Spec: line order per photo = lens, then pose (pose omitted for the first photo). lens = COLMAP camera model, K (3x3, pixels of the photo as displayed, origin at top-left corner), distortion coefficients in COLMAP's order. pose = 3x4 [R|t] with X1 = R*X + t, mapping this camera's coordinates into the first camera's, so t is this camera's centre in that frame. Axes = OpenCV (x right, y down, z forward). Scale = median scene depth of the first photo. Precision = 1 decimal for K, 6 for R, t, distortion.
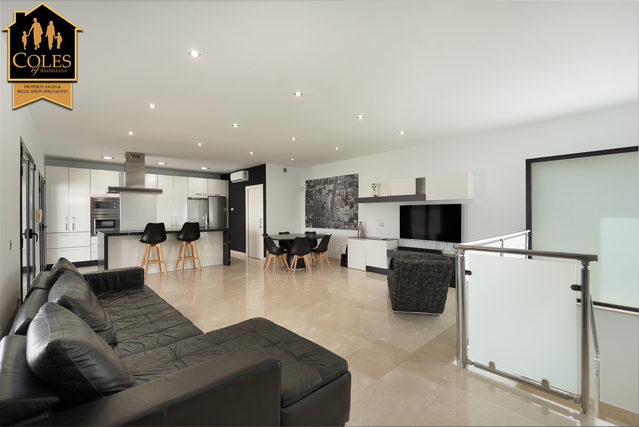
lens RADIAL K [[279.2, 0, 321.5], [0, 279.2, 214.0], [0, 0, 1]] dist [-0.000176, 0.000034]
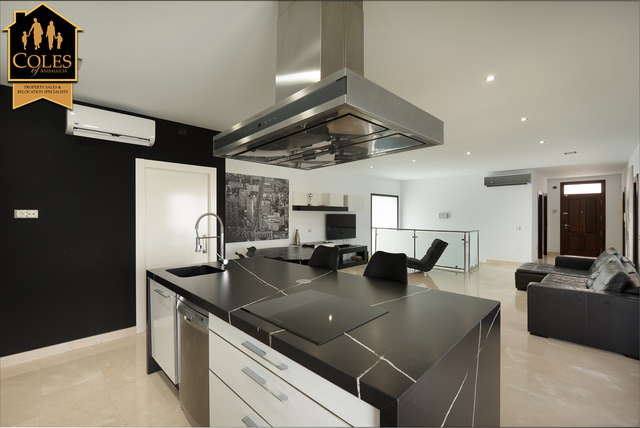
lens RADIAL K [[279.6, 0, 321.9], [0, 279.6, 215.2], [0, 0, 1]] dist [-0.000176, 0.000034]
pose [[-0.043420, 0.001346, 0.999056, -0.818807], [0.001415, 0.999998, -0.001286, -0.020324], [-0.999056, 0.001358, -0.043421, 0.903799]]
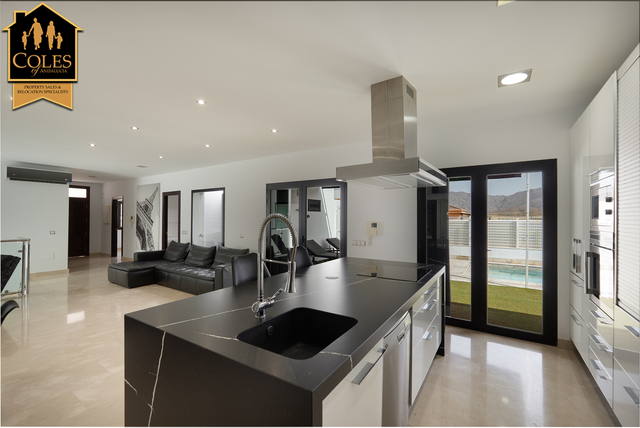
lens RADIAL K [[279.6, 0, 320.7], [0, 279.6, 215.1], [0, 0, 1]] dist [-0.000176, 0.000034]
pose [[-0.965896, -0.002428, -0.258919, -0.425710], [-0.000772, 0.999979, -0.006499, -0.023816], [0.258929, -0.006078, -0.965877, 1.240206]]
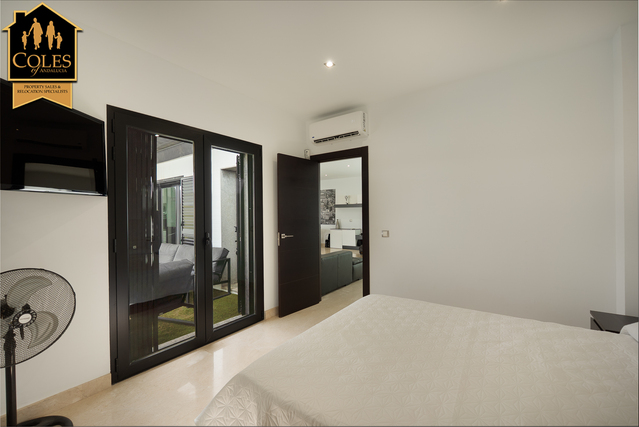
lens RADIAL K [[279.2, 0, 320.1], [0, 279.2, 215.3], [0, 0, 1]] dist [-0.000176, 0.000034]
pose [[0.978546, -0.005298, 0.205960, -0.277488], [0.005279, 0.999986, 0.000640, 0.003074], [-0.205961, 0.000461, 0.978560, -0.534225]]
